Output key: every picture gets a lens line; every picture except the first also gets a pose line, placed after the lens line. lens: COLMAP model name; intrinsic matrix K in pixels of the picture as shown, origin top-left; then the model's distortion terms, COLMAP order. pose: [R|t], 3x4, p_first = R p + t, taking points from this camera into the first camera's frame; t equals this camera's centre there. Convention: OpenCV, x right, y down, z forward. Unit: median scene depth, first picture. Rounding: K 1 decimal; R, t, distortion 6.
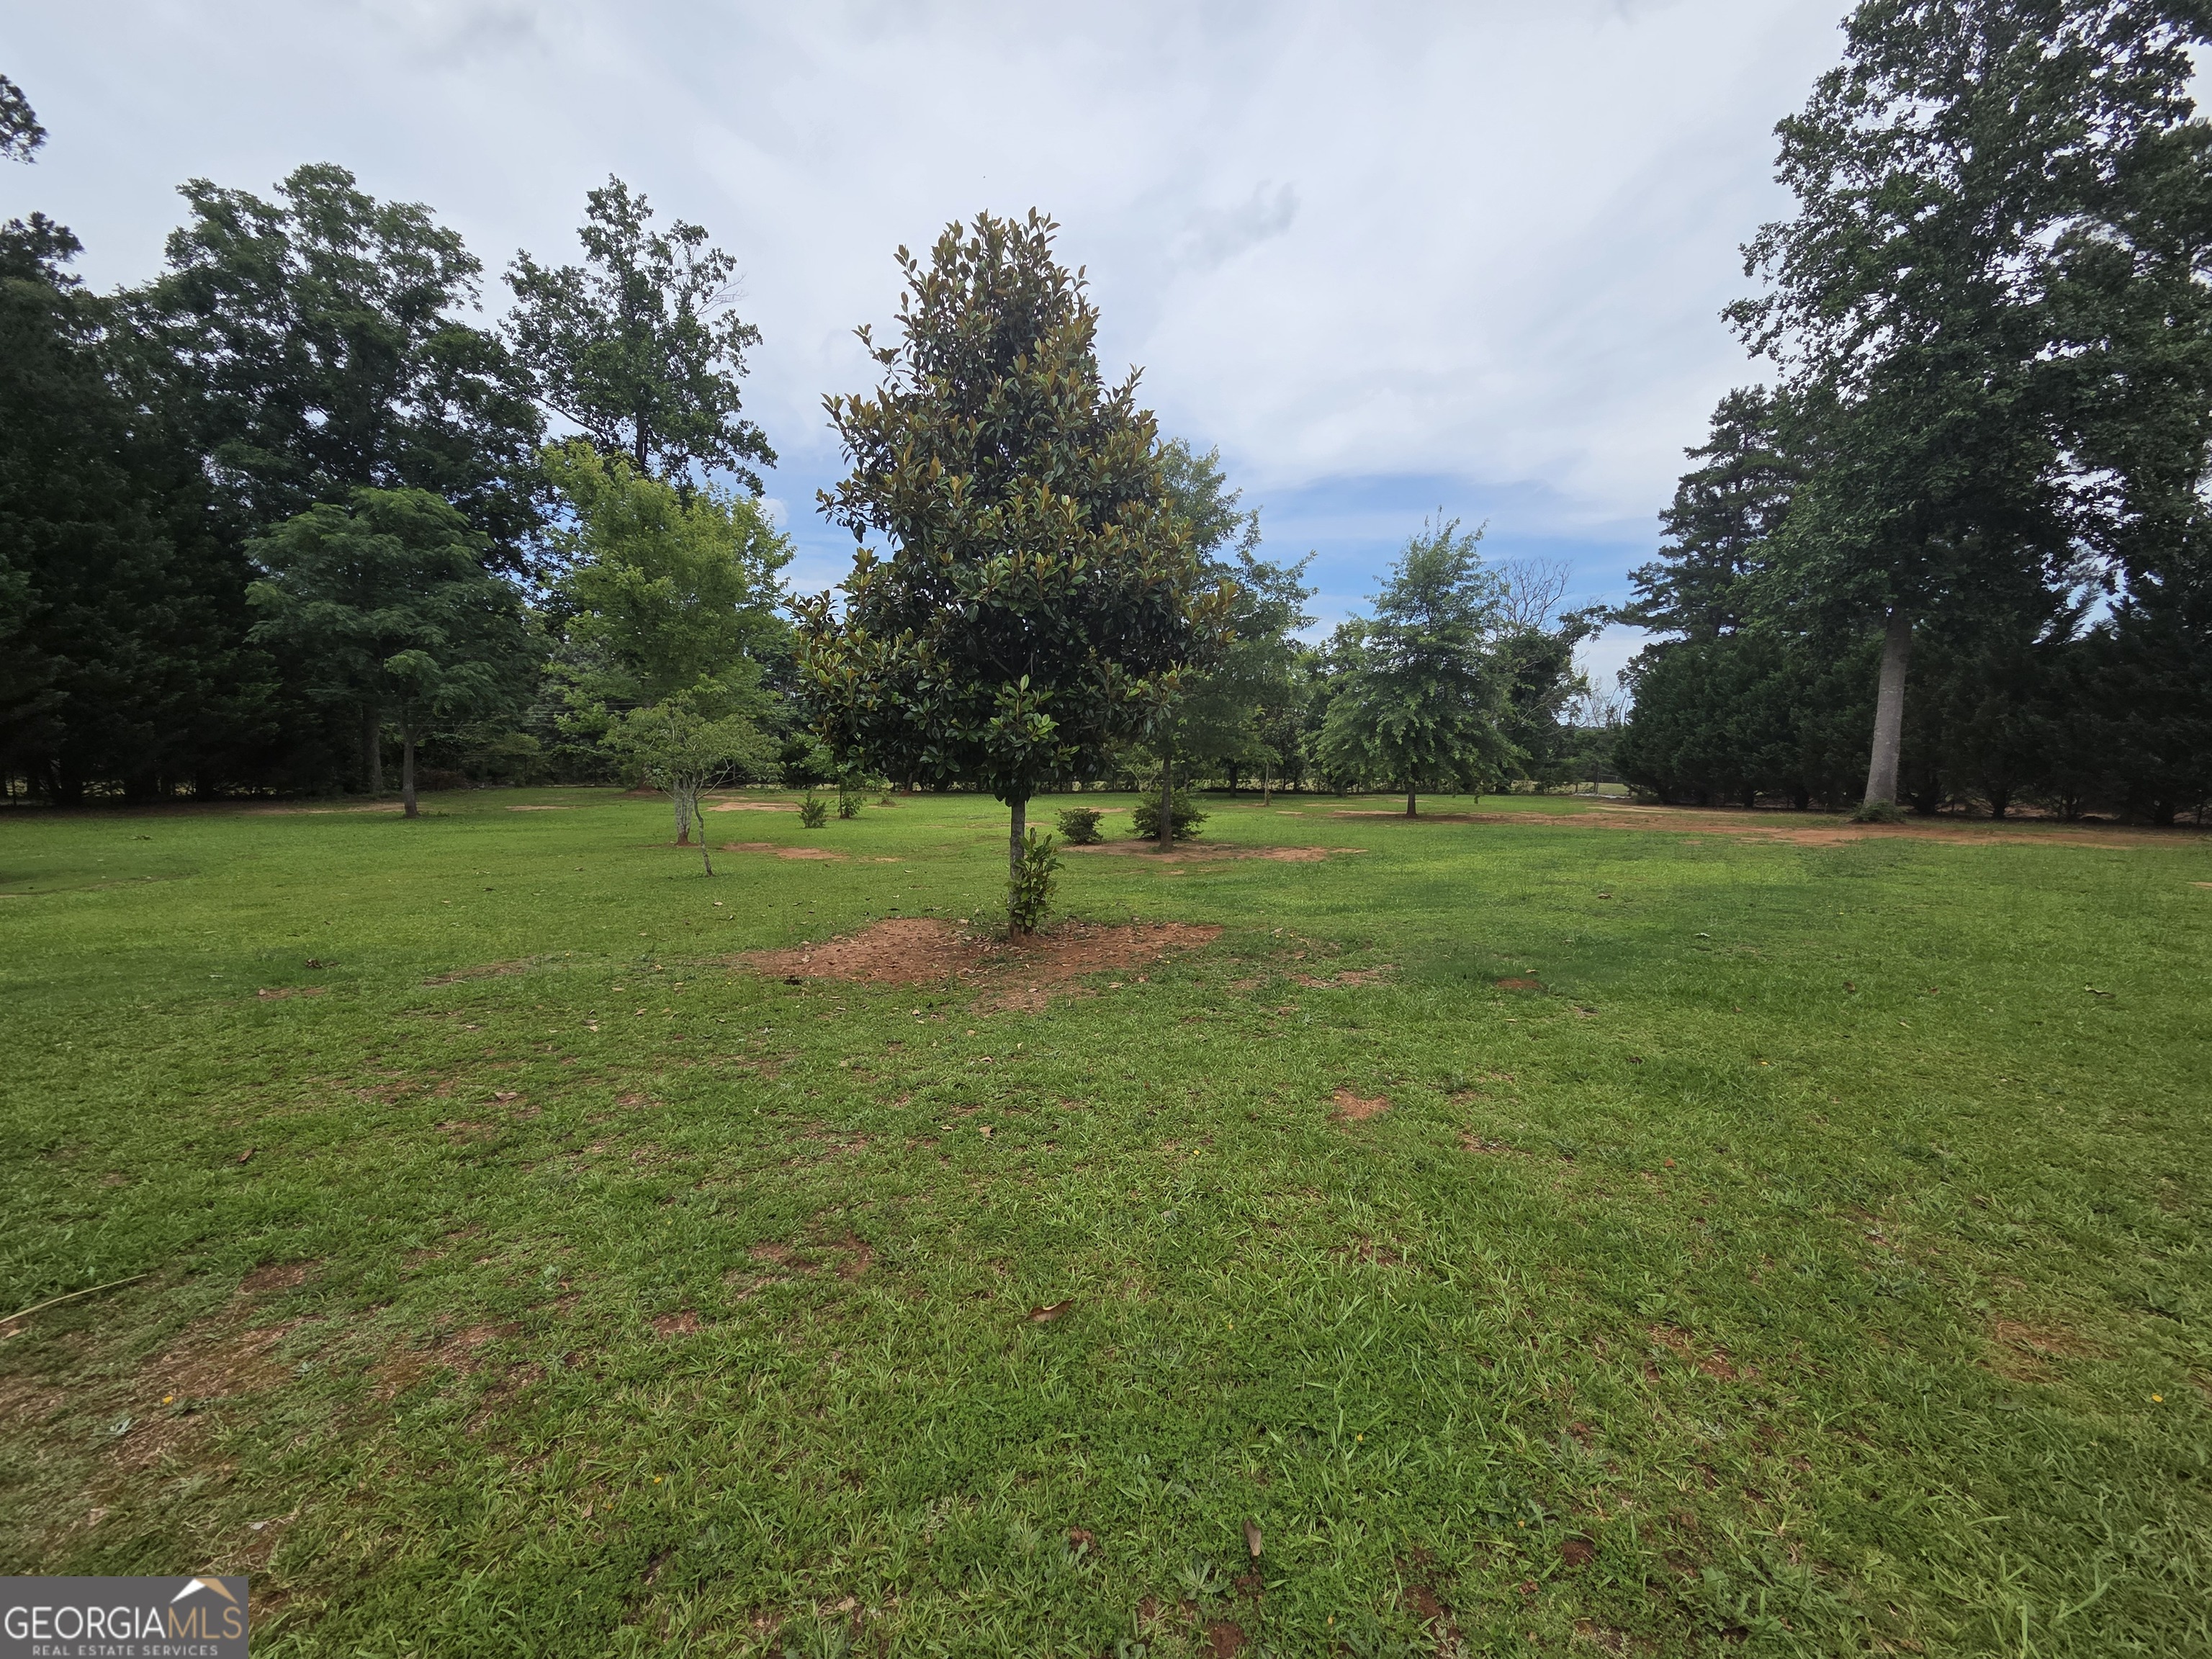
lens RADIAL K [[902.8, 0, 1114.2], [0, 902.8, 841.3], [0, 0, 1]] dist [0.003300, -0.001611]
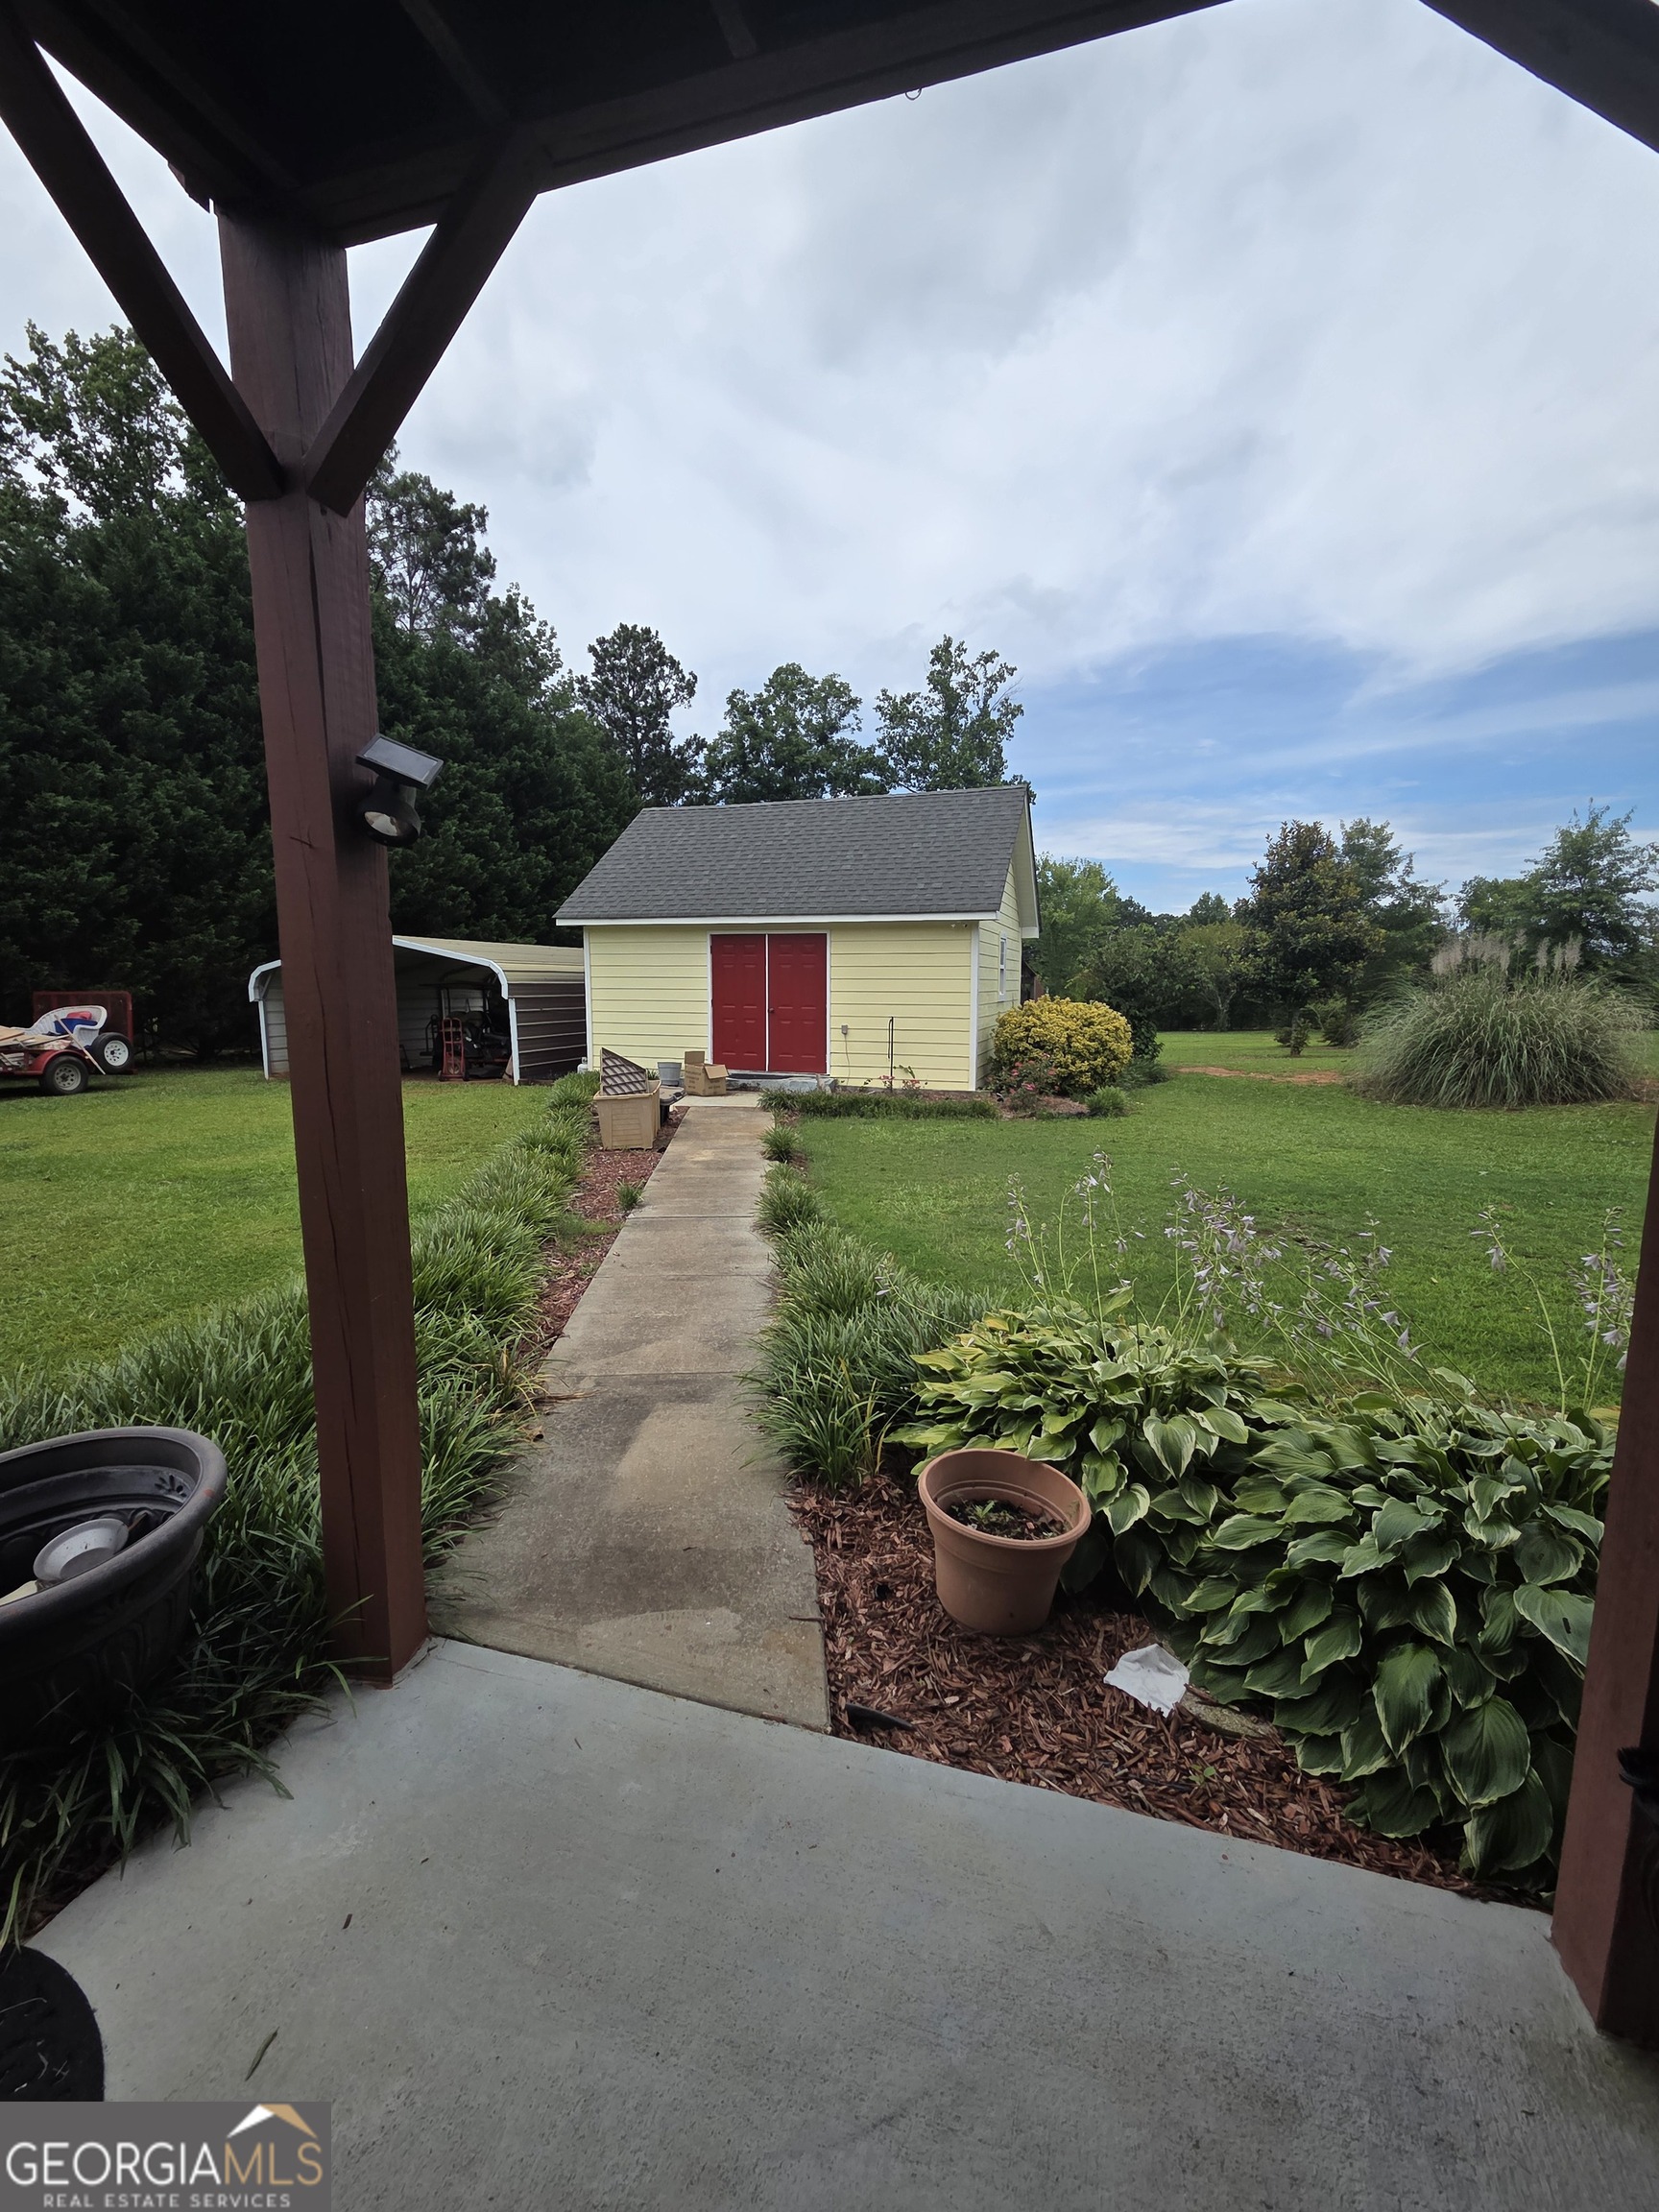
lens RADIAL K [[902.8, 0, 827.2], [0, 902.8, 1112.2], [0, 0, 1]] dist [0.003300, -0.001611]
pose [[0.902946, 0.029789, -0.428721, -0.045409], [-0.022121, 0.999494, 0.022857, 0.054555], [0.429185, -0.011155, 0.903148, -0.484073]]
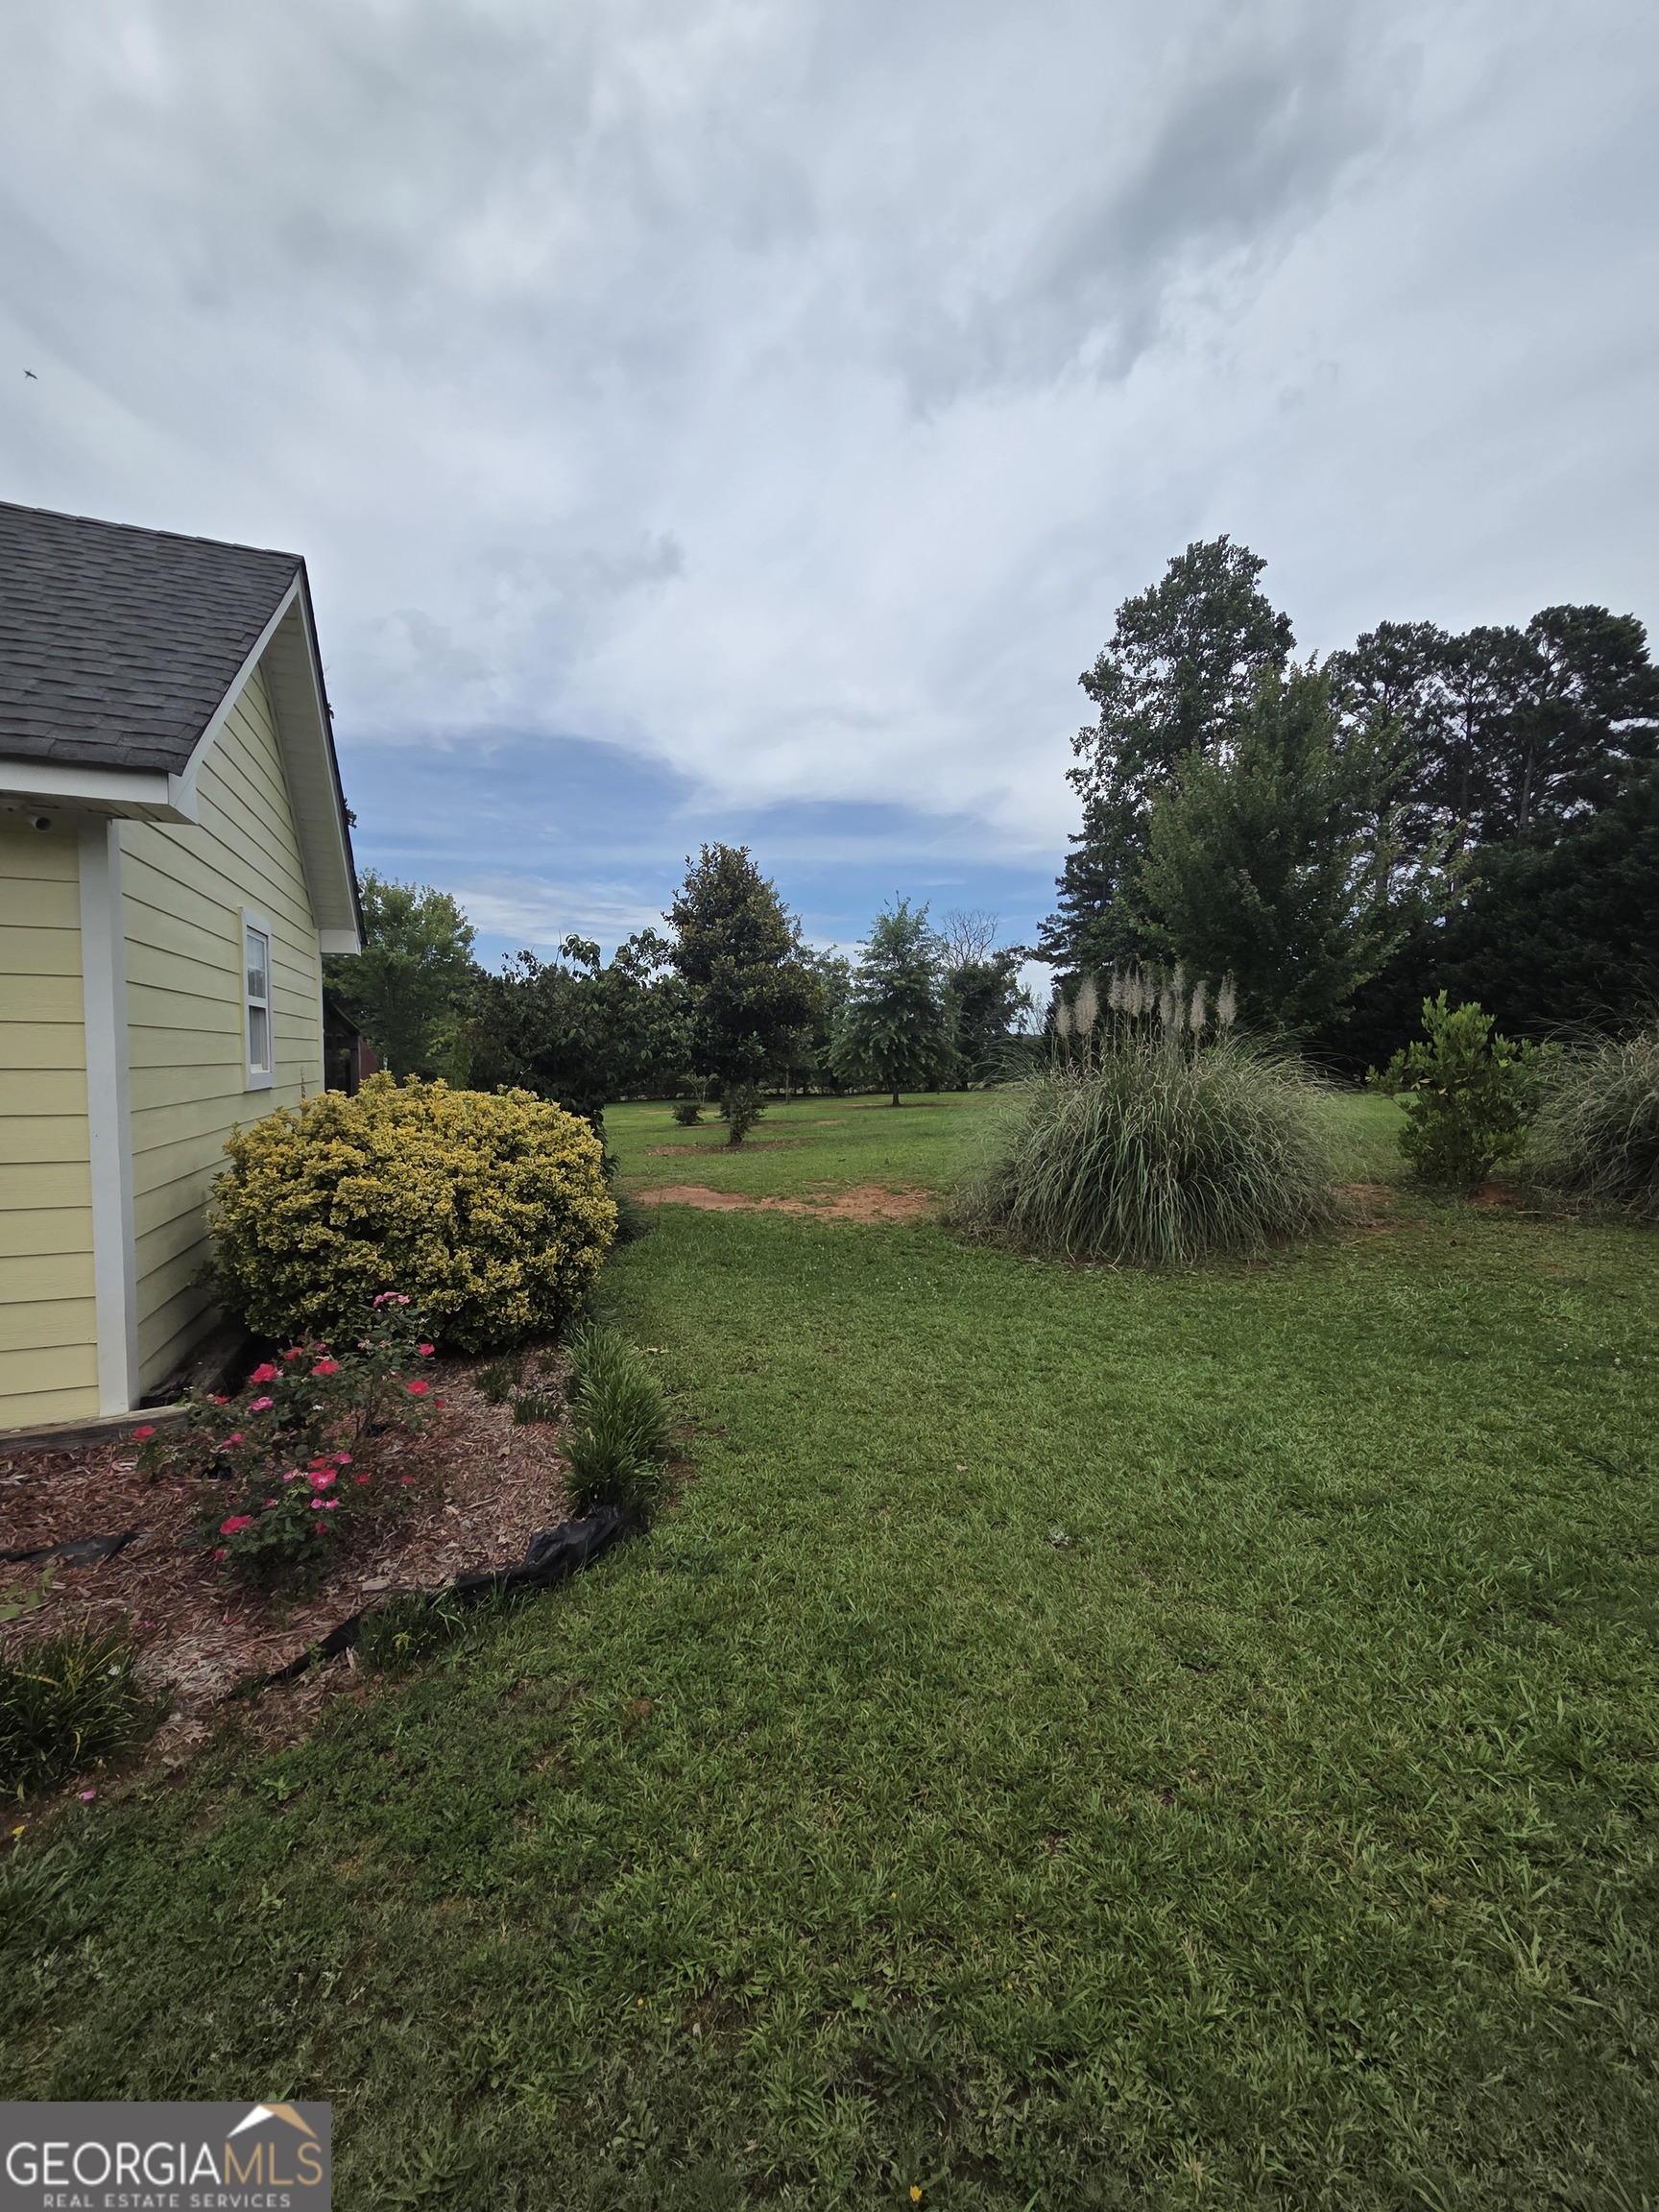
lens RADIAL K [[902.8, 0, 824.1], [0, 902.8, 1108.4], [0, 0, 1]] dist [0.003300, -0.001611]
pose [[0.969722, -0.042633, 0.240462, -0.091872], [0.055462, 0.997362, -0.046835, 0.028773], [-0.237831, 0.058754, 0.969528, -0.262684]]
